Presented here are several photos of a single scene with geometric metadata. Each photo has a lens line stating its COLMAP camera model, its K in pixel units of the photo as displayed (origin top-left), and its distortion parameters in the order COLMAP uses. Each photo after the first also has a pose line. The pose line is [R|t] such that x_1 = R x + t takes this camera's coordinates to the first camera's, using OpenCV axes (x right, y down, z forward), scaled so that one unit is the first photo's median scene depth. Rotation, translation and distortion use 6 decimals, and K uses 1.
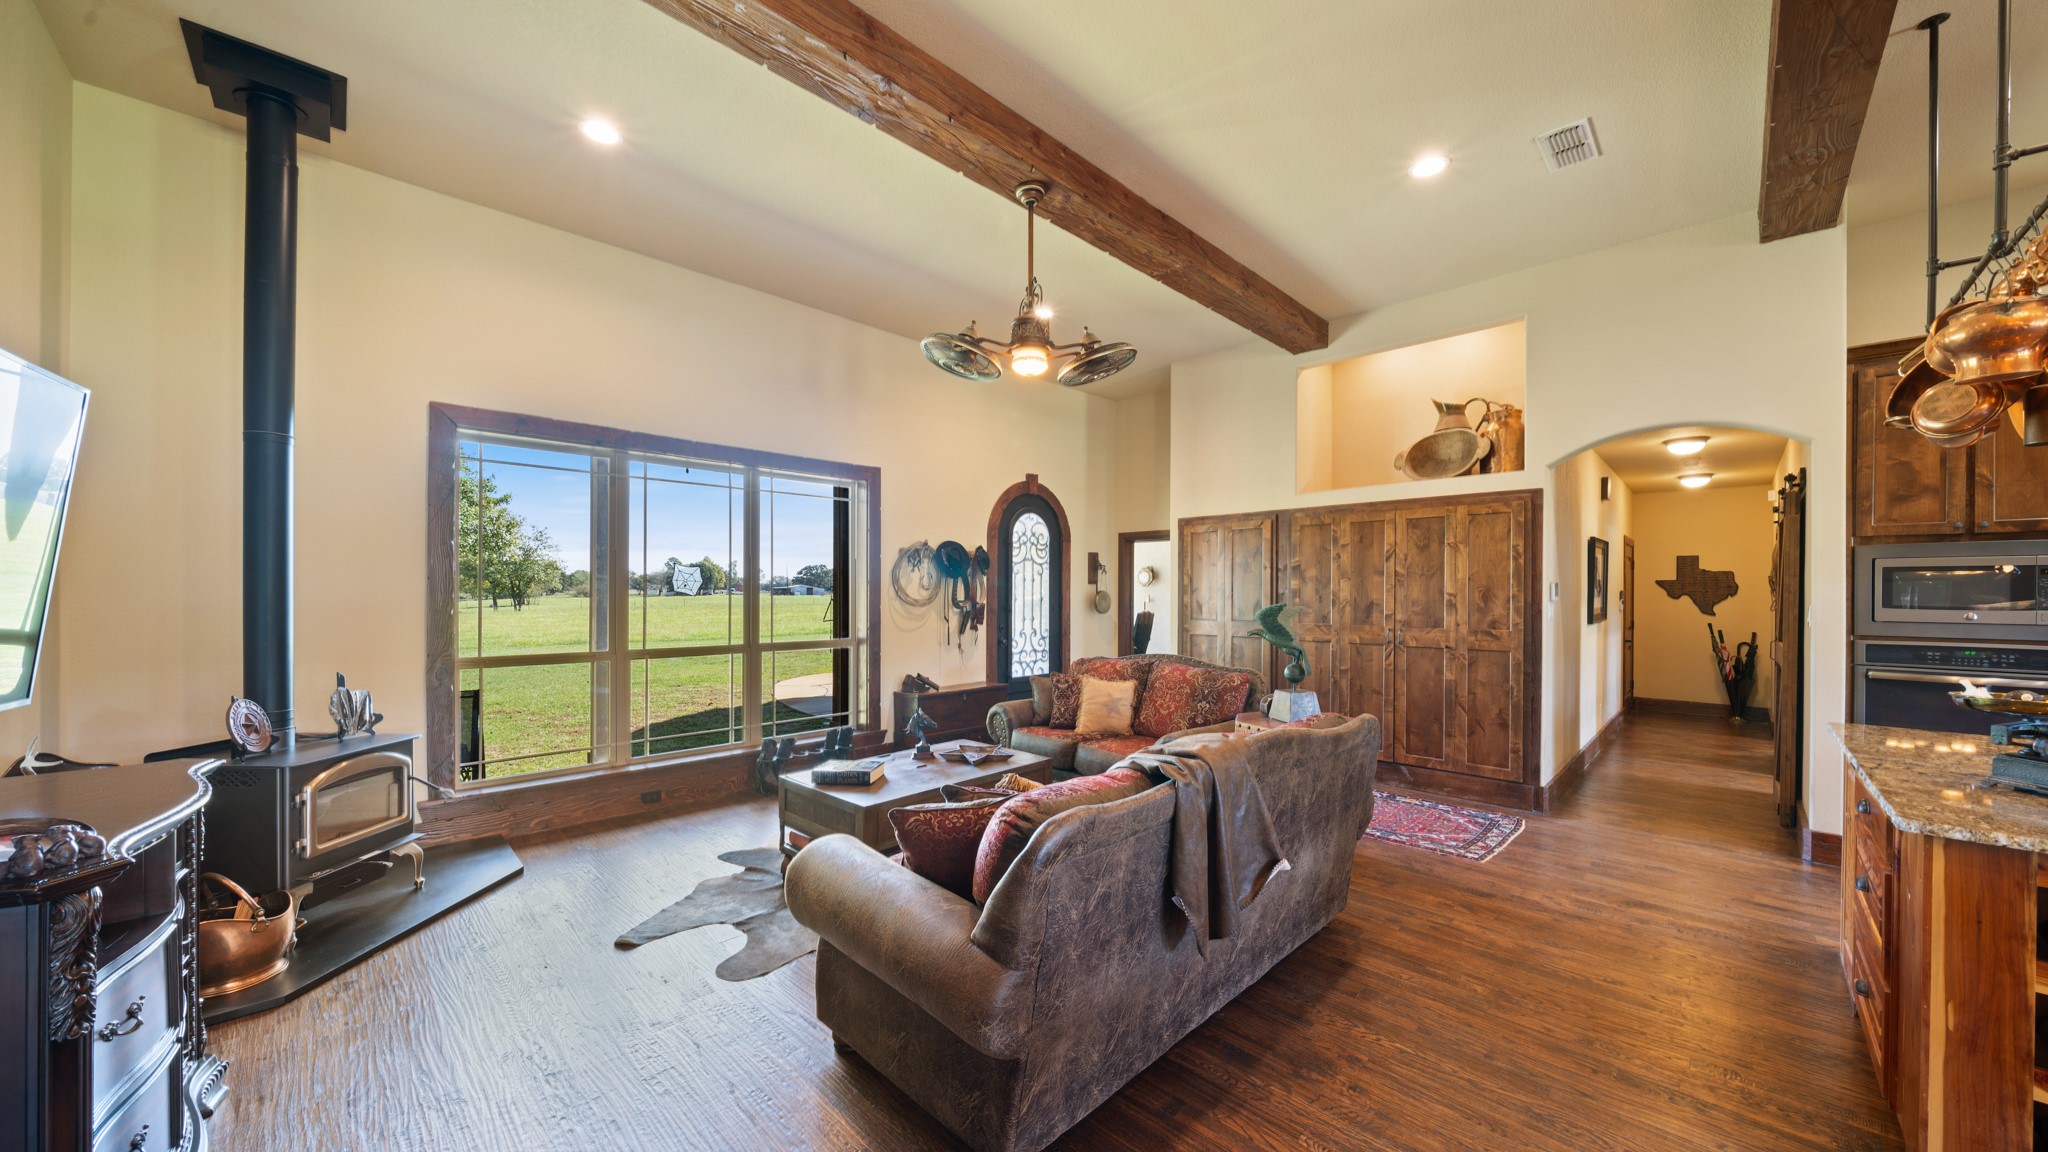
lens RADIAL K [[705.7, 0, 1028.7], [0, 705.7, 592.3], [0, 0, 1]] dist [-0.006551, 0.000073]
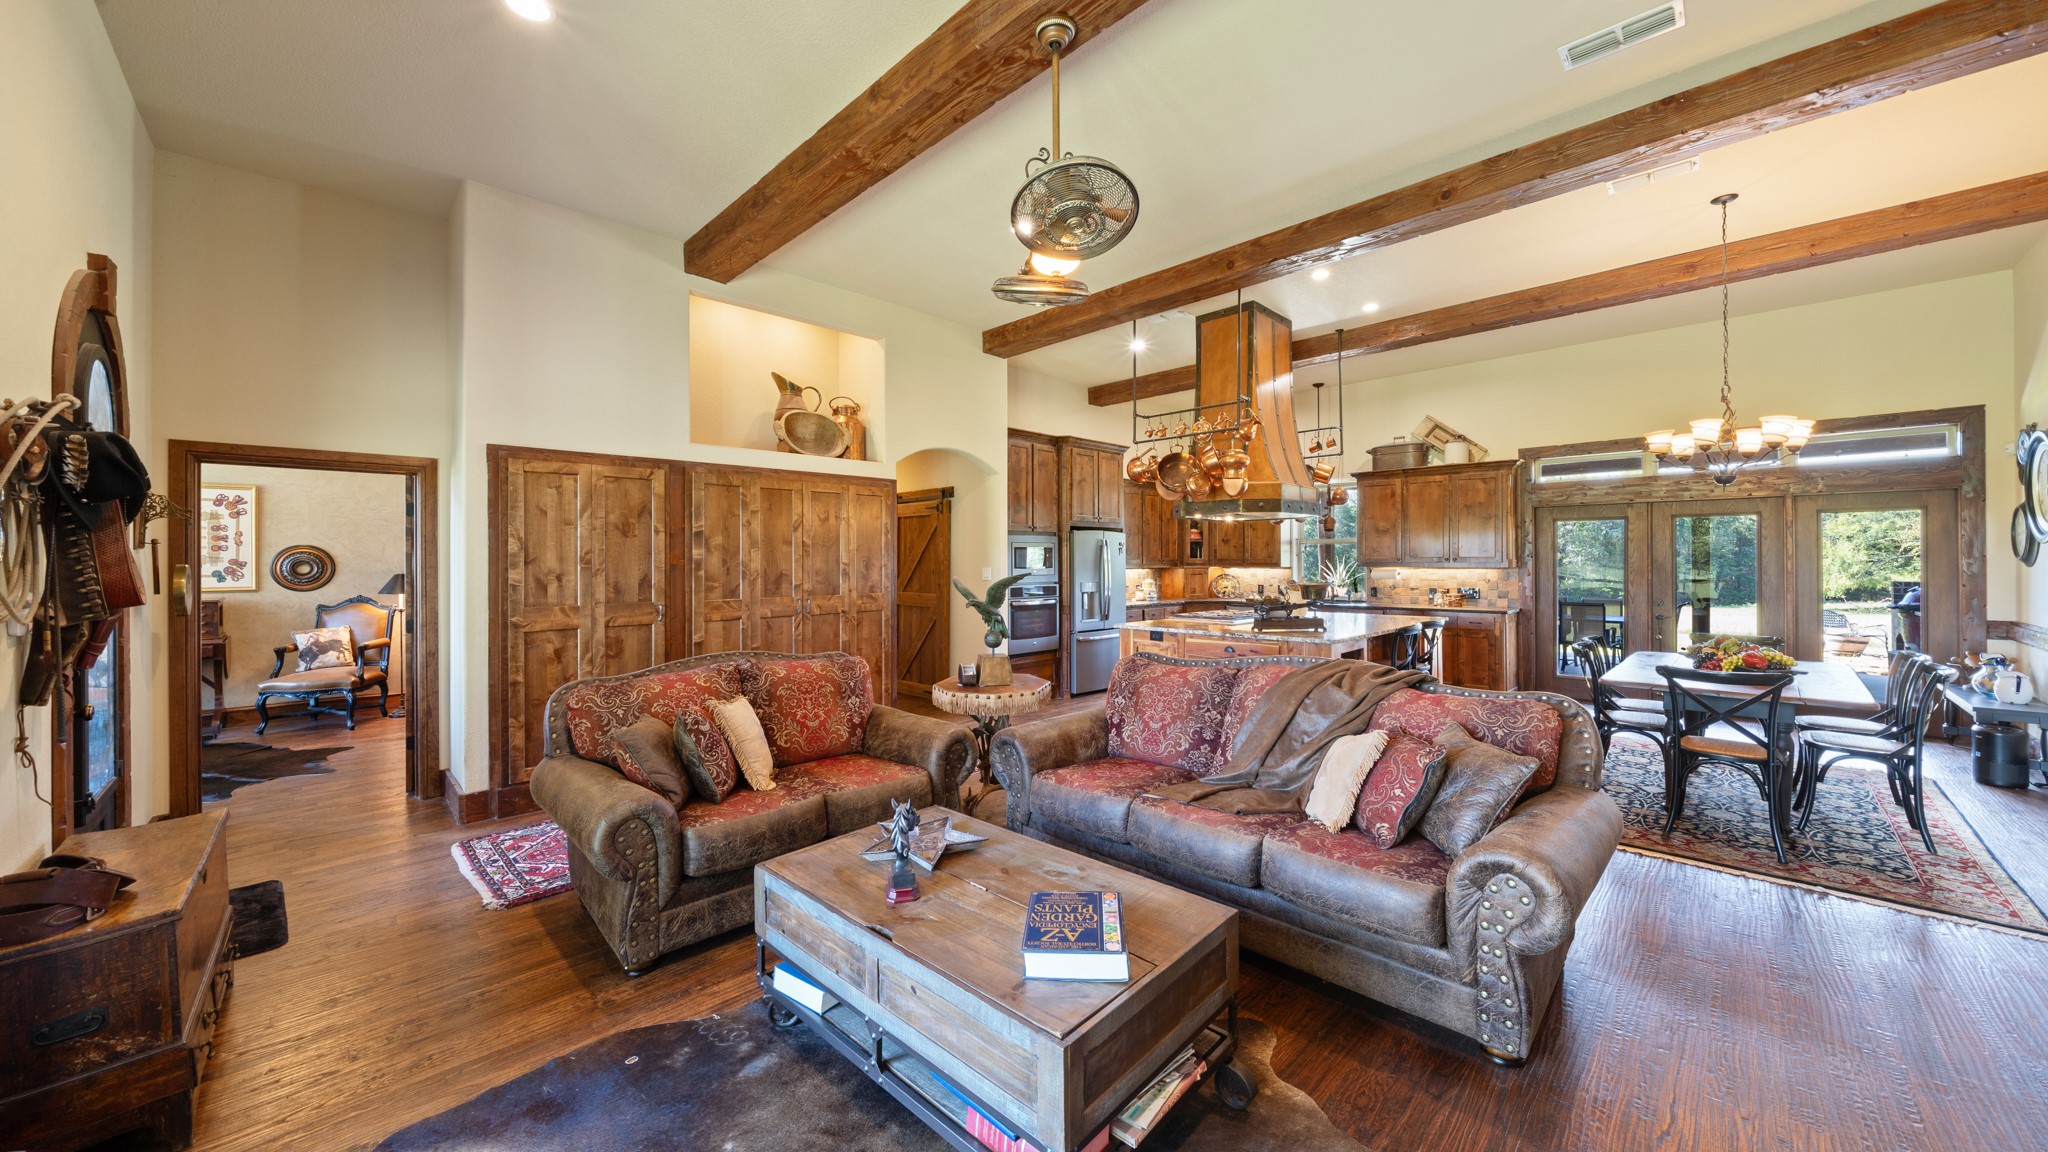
lens RADIAL K [[715.1, 0, 1013.4], [0, 715.1, 560.9], [0, 0, 1]] dist [-0.006901, -0.000143]
pose [[0.008036, -0.005883, 0.999950, -0.553921], [0.005506, 0.999968, 0.005839, -0.007074], [-0.999953, 0.005459, 0.008068, 0.762242]]
